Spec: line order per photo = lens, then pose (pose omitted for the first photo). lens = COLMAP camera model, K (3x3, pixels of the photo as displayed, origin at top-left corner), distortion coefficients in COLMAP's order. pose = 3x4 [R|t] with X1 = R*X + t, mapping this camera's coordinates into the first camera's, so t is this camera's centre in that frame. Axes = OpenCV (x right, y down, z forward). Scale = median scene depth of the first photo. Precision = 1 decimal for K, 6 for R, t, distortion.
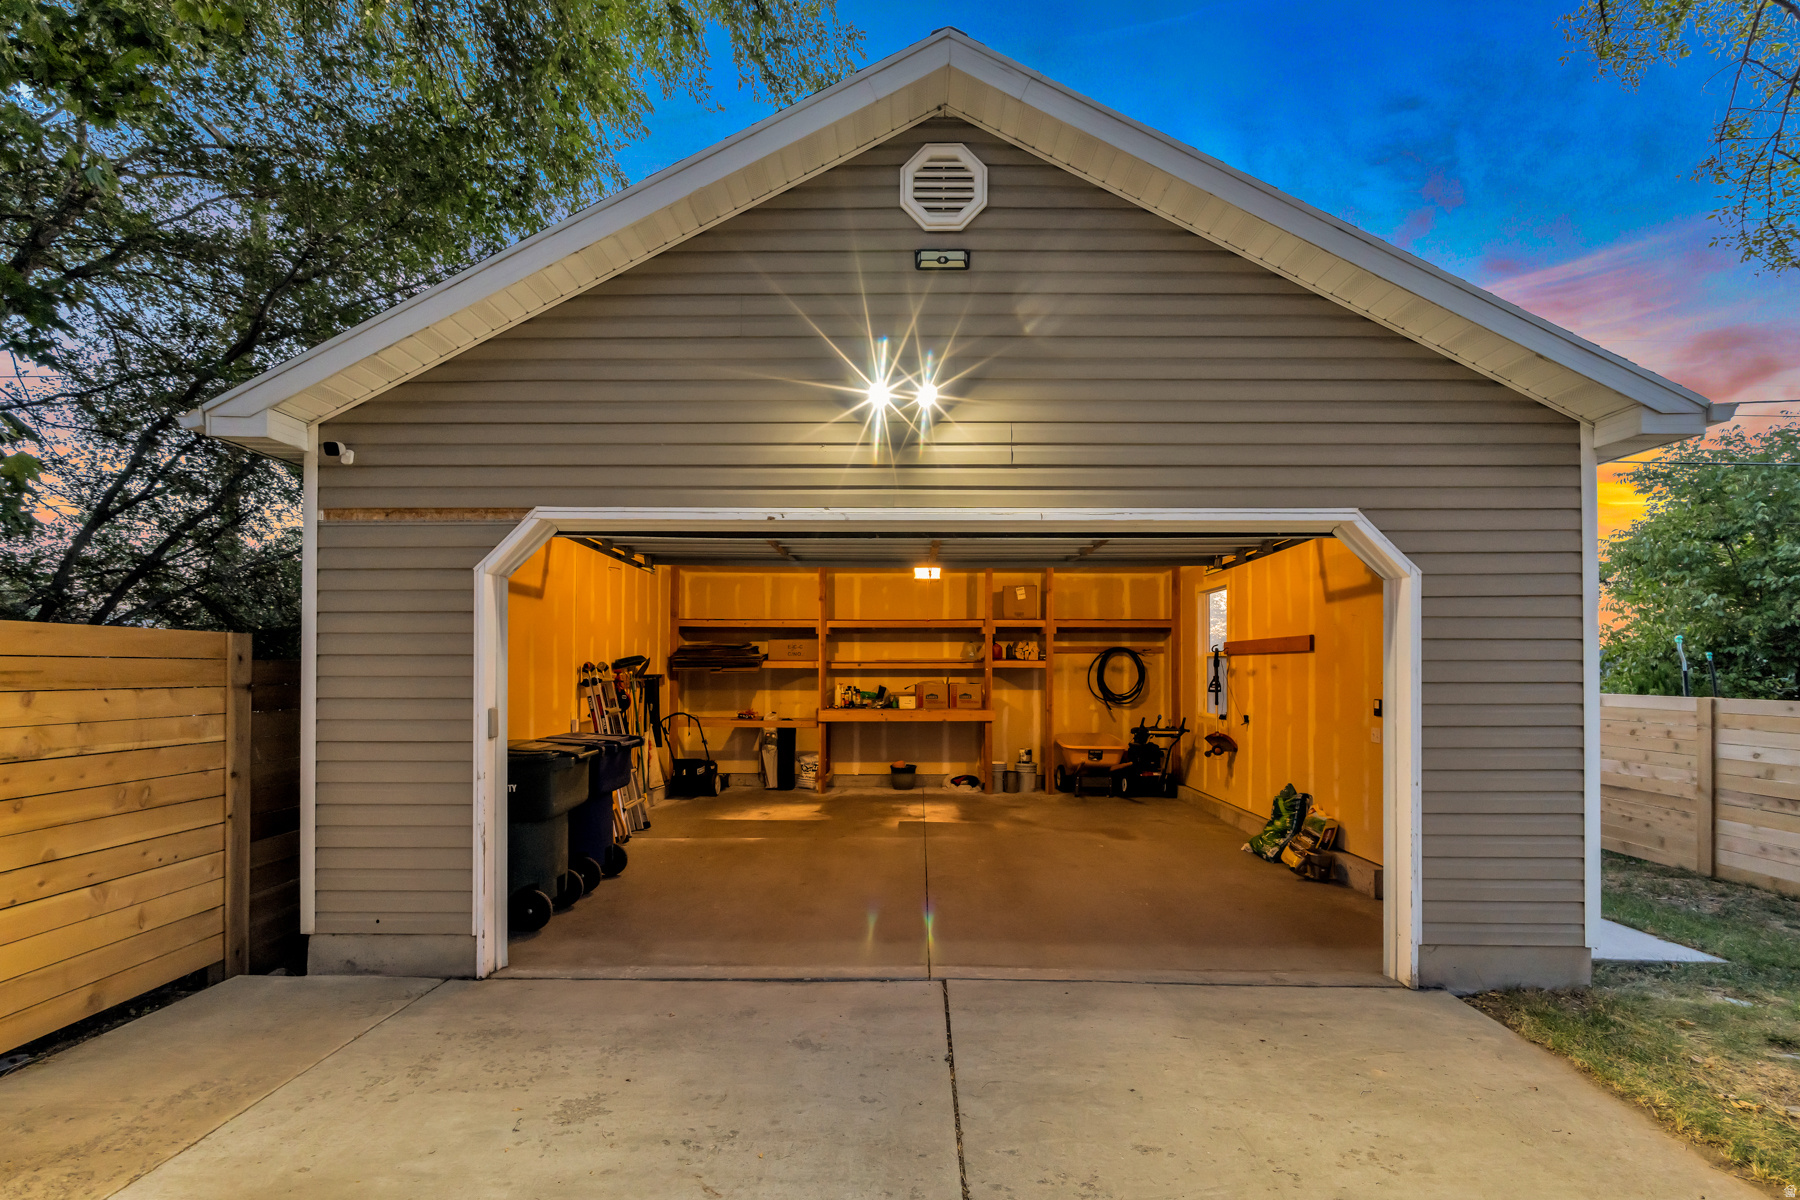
lens RADIAL K [[778.9, 0, 907.4], [0, 778.9, 665.8], [0, 0, 1]] dist [-0.002759, 0.000313]
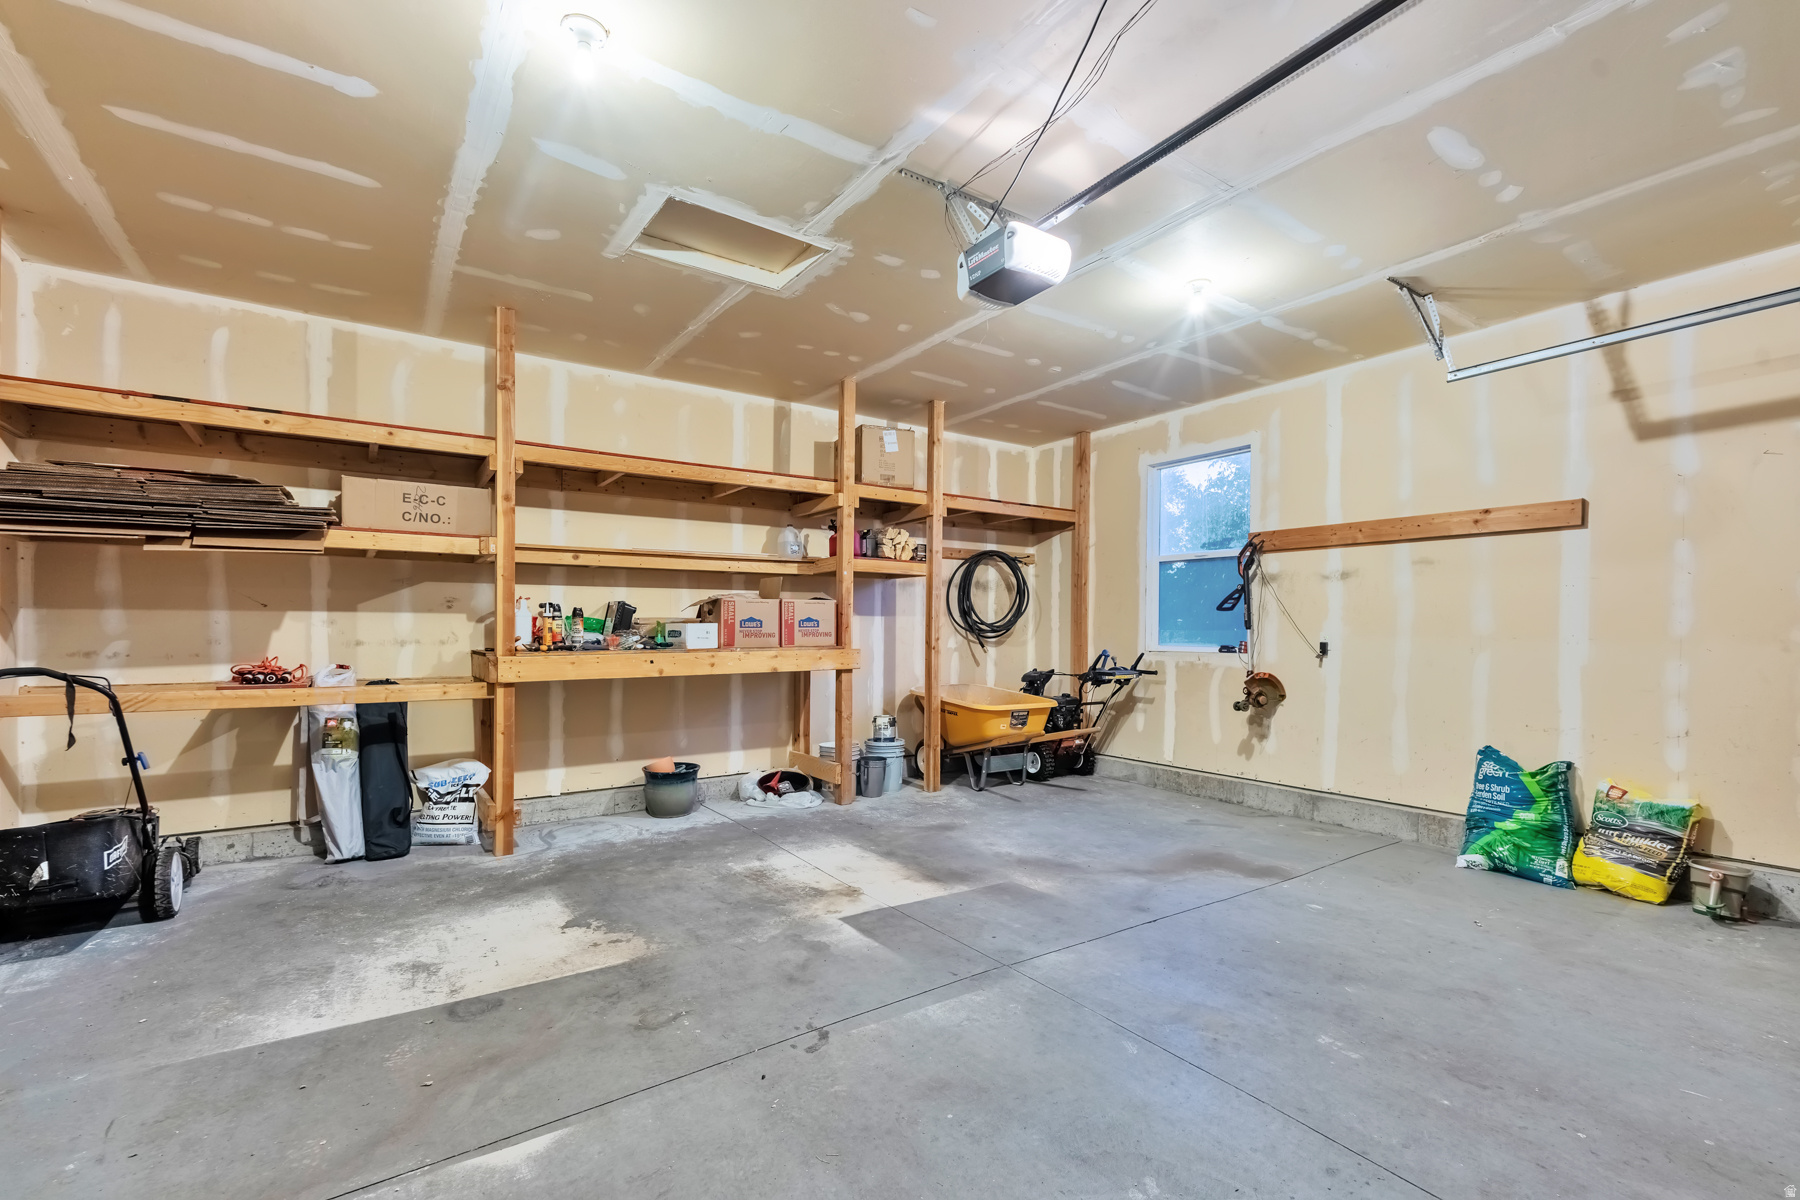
lens RADIAL K [[778.9, 0, 891.4], [0, 778.9, 631.4], [0, 0, 1]] dist [-0.002759, 0.000313]
pose [[0.819770, -0.003187, 0.572684, -0.171505], [-0.003222, 0.999943, 0.010177, 0.037615], [-0.572684, -0.010188, 0.819713, 0.516955]]
